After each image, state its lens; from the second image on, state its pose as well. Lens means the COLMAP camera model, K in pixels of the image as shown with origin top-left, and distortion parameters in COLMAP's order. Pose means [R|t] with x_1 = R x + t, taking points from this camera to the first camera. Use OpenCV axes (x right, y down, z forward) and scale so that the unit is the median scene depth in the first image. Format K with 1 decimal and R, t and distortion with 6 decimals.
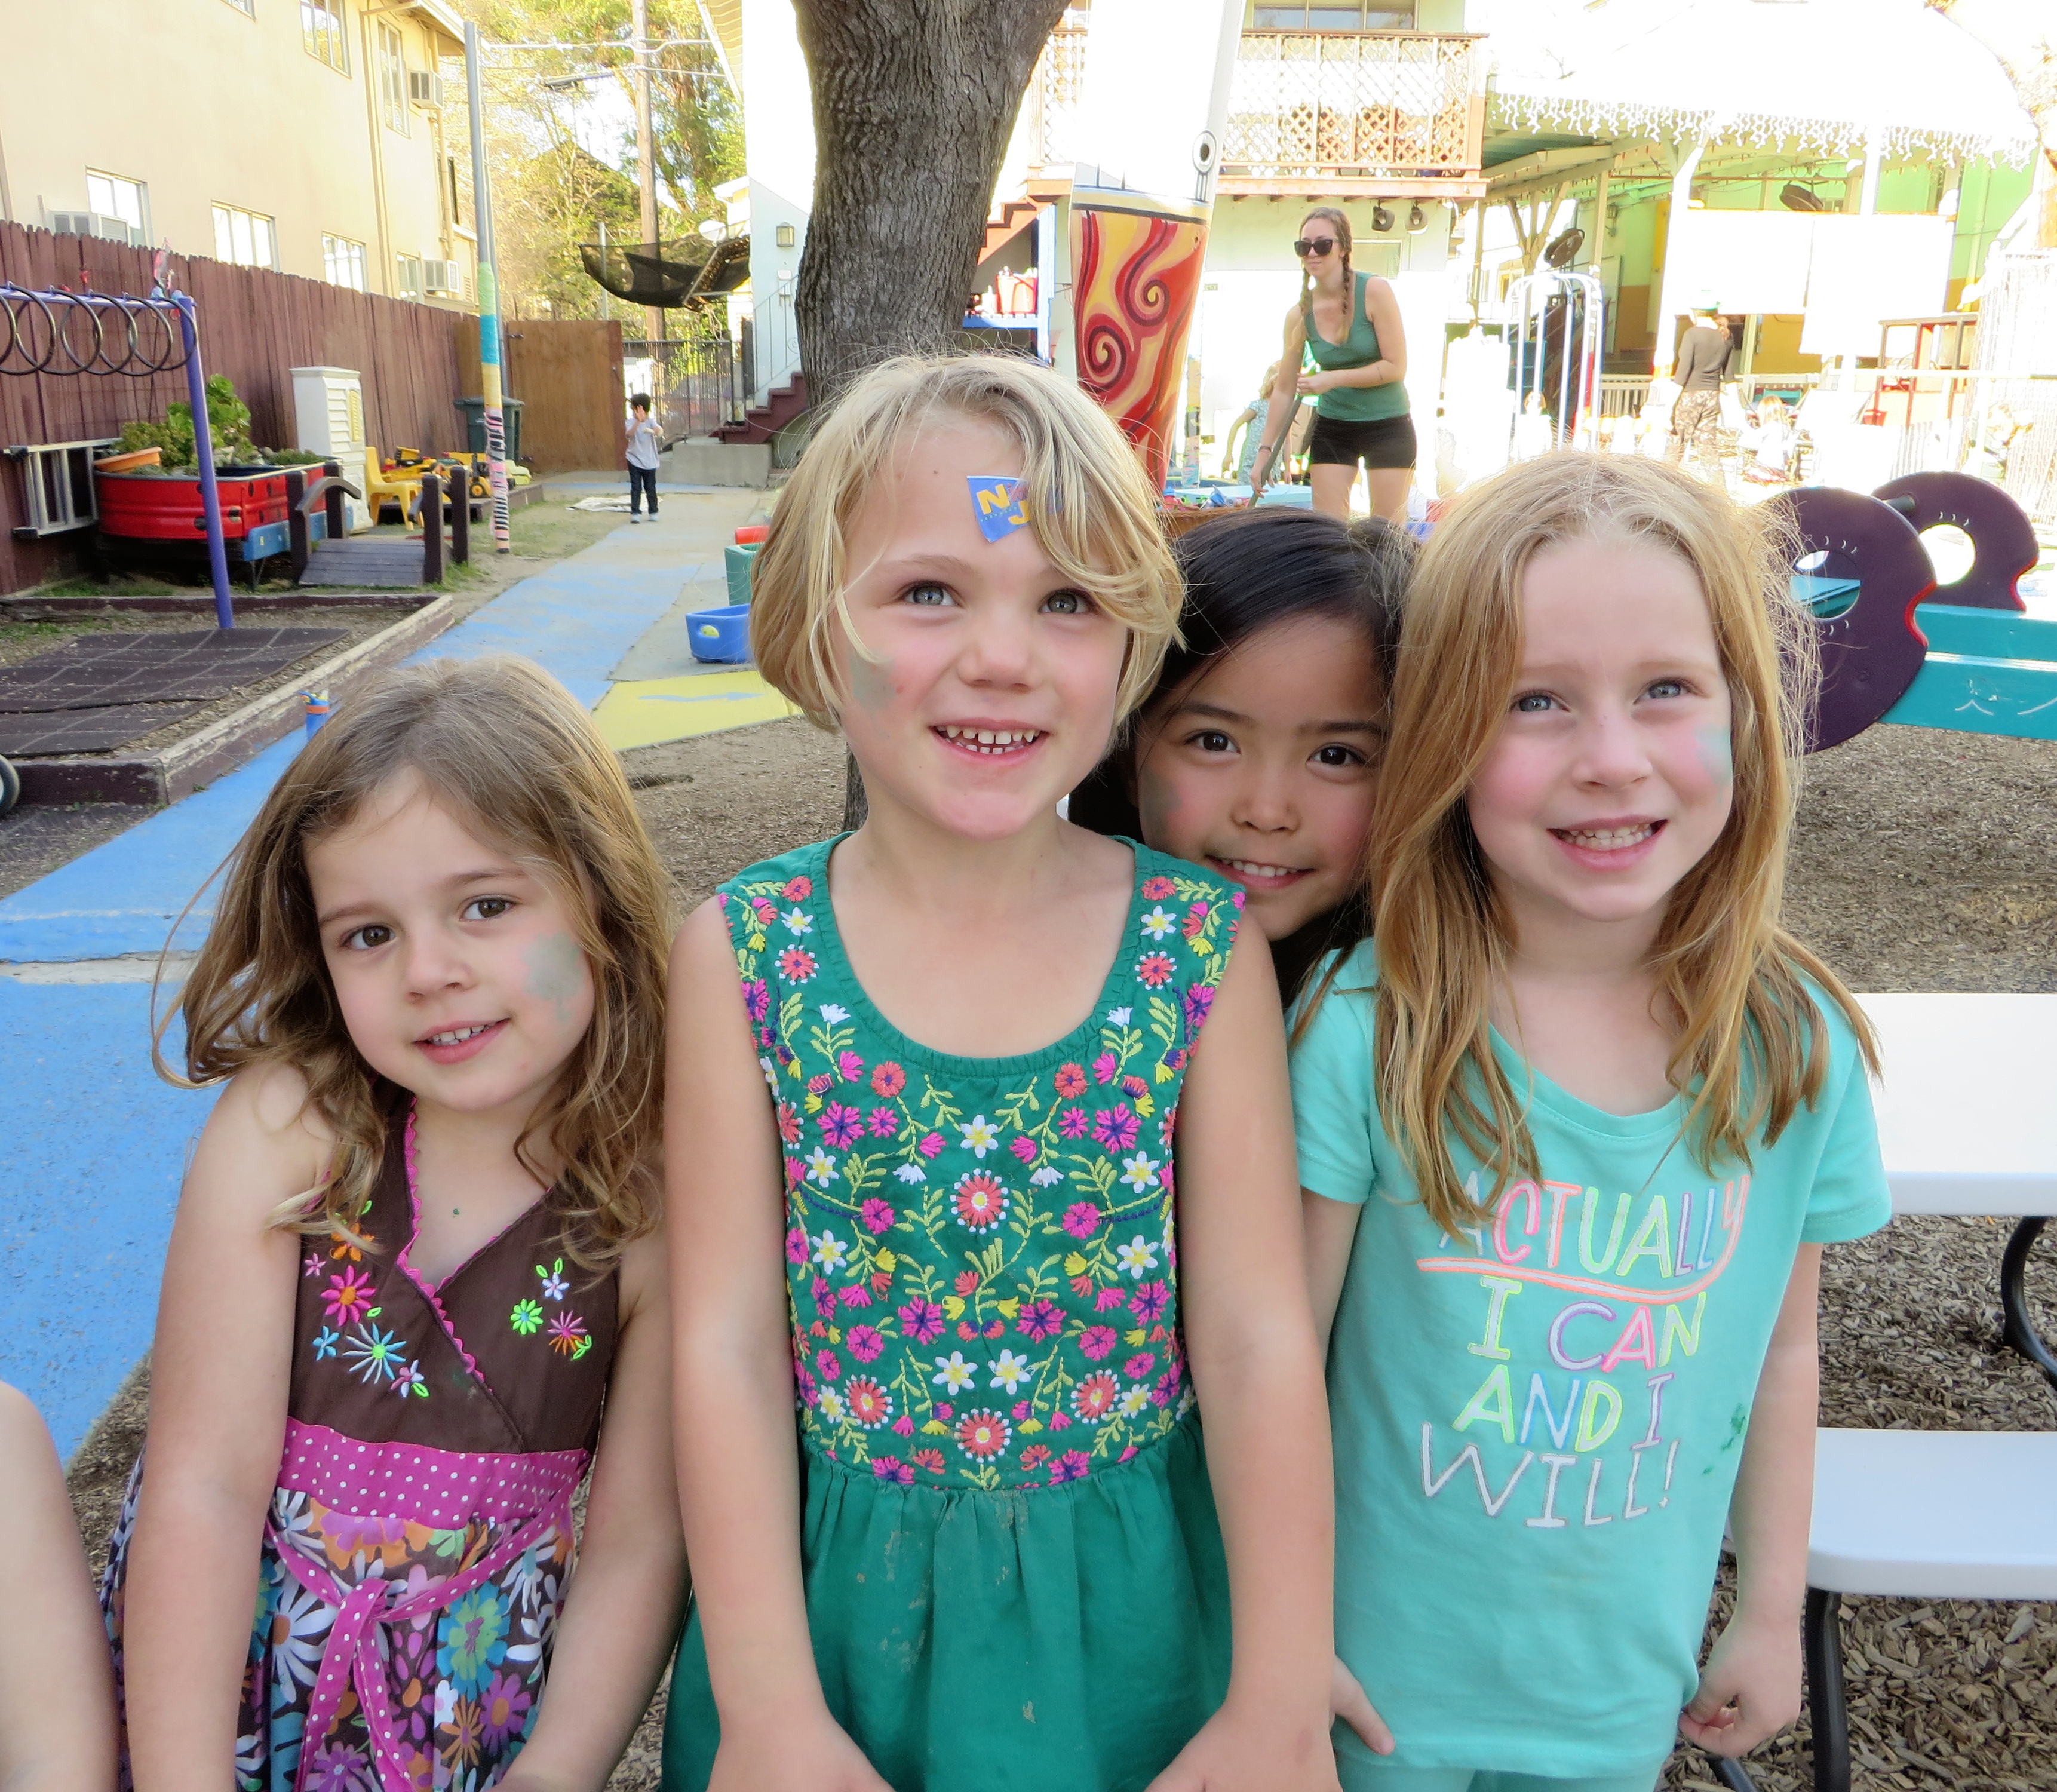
lens RADIAL K [[1650.7, 0, 992.4], [0, 1650.7, 856.3], [0, 0, 1]] dist [-0.033410, -0.000691]
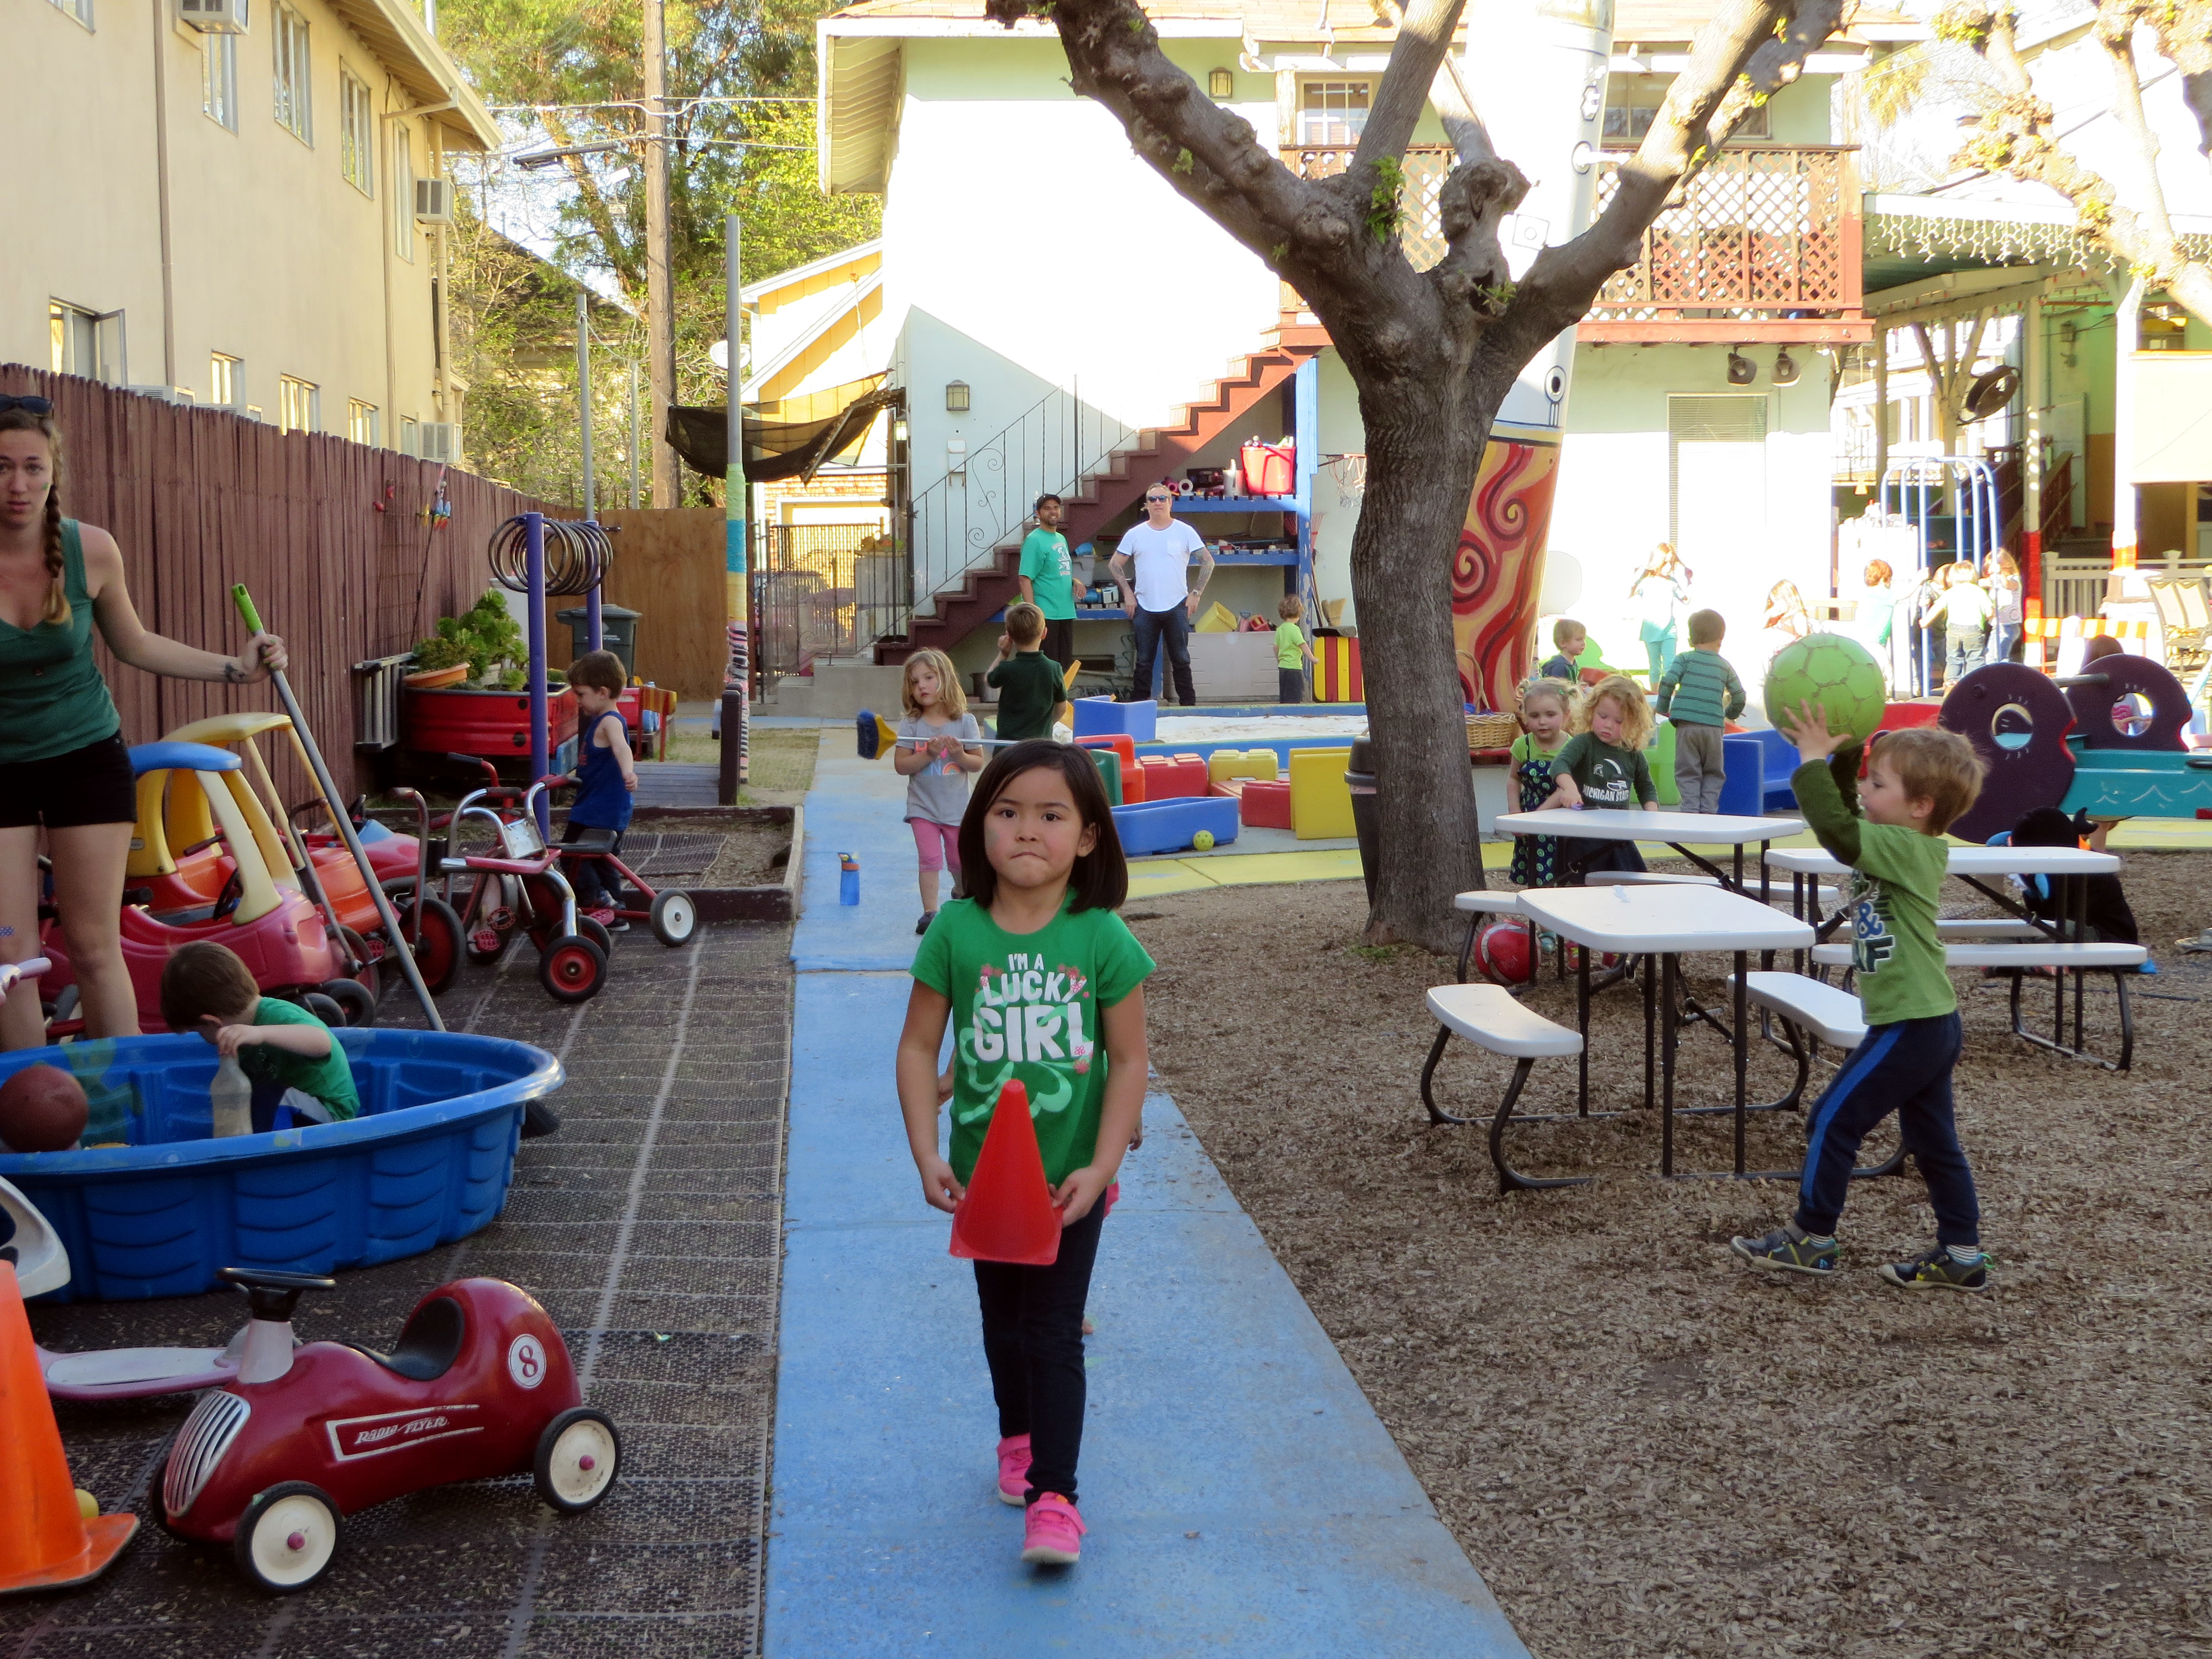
lens RADIAL K [[3263.3, 0, 1106.0], [0, 3263.3, 829.5], [0, 0, 1]] dist [-0.136493, -0.008306]
pose [[0.999777, -0.012628, 0.016911, -0.093350], [0.015727, 0.980096, -0.197902, 0.125260], [-0.014075, 0.198124, 0.980076, -0.468336]]
